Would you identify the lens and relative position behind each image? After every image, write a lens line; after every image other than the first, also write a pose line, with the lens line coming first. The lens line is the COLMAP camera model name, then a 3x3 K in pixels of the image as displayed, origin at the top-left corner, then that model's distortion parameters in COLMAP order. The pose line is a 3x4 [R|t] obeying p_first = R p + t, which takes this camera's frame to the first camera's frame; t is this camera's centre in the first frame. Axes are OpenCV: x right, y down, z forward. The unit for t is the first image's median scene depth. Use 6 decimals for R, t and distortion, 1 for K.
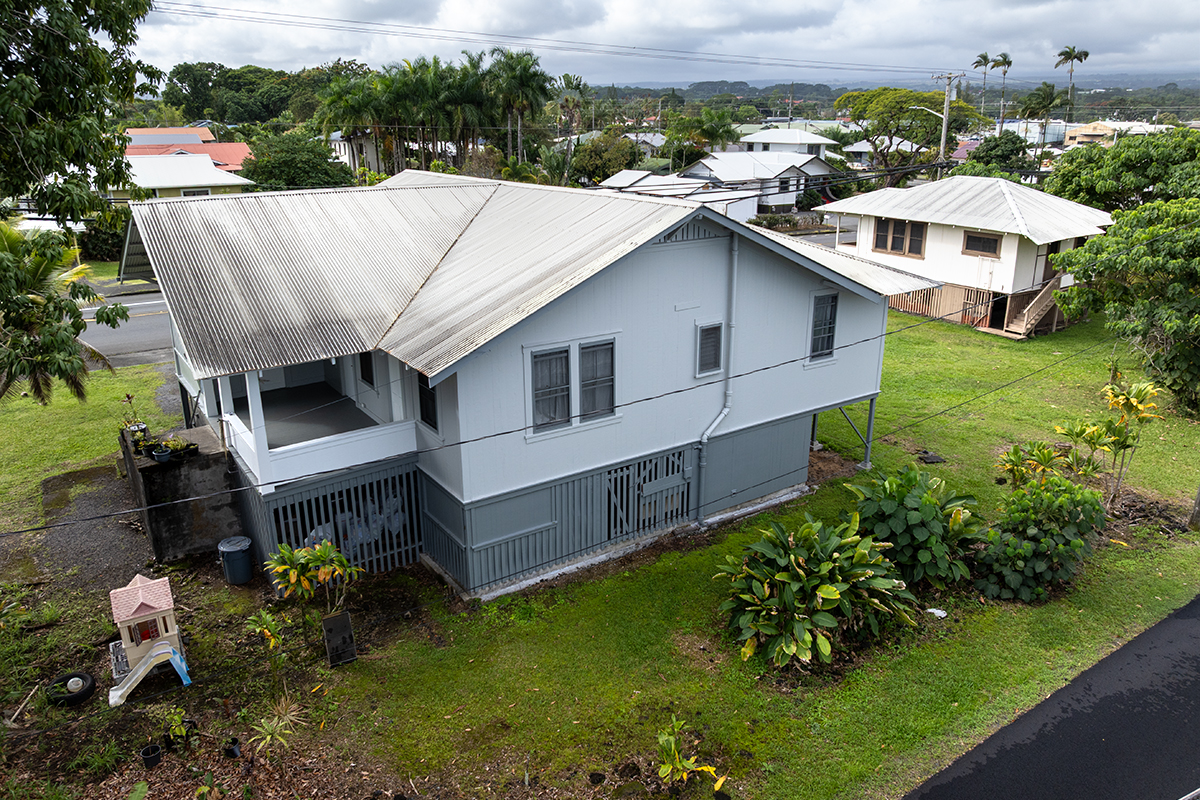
lens RADIAL K [[862.2, 0, 596.8], [0, 862.2, 398.9], [0, 0, 1]] dist [-0.004514, -0.000554]
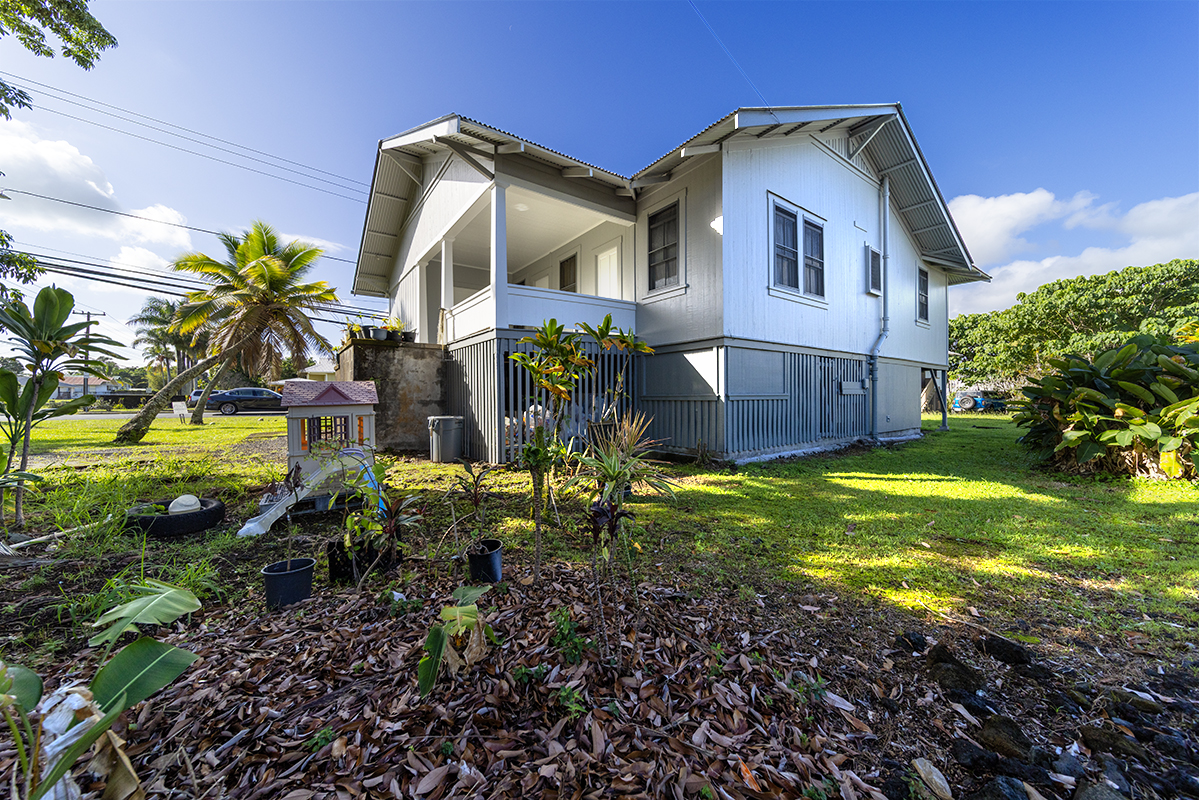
lens RADIAL K [[421.6, 0, 606.9], [0, 421.6, 400.7], [0, 0, 1]] dist [0.000644, 0.000008]
pose [[0.998788, -0.003817, 0.049064, -0.264264], [0.019523, 0.945912, -0.323836, 0.290111], [-0.045174, 0.324401, 0.944840, 0.549776]]
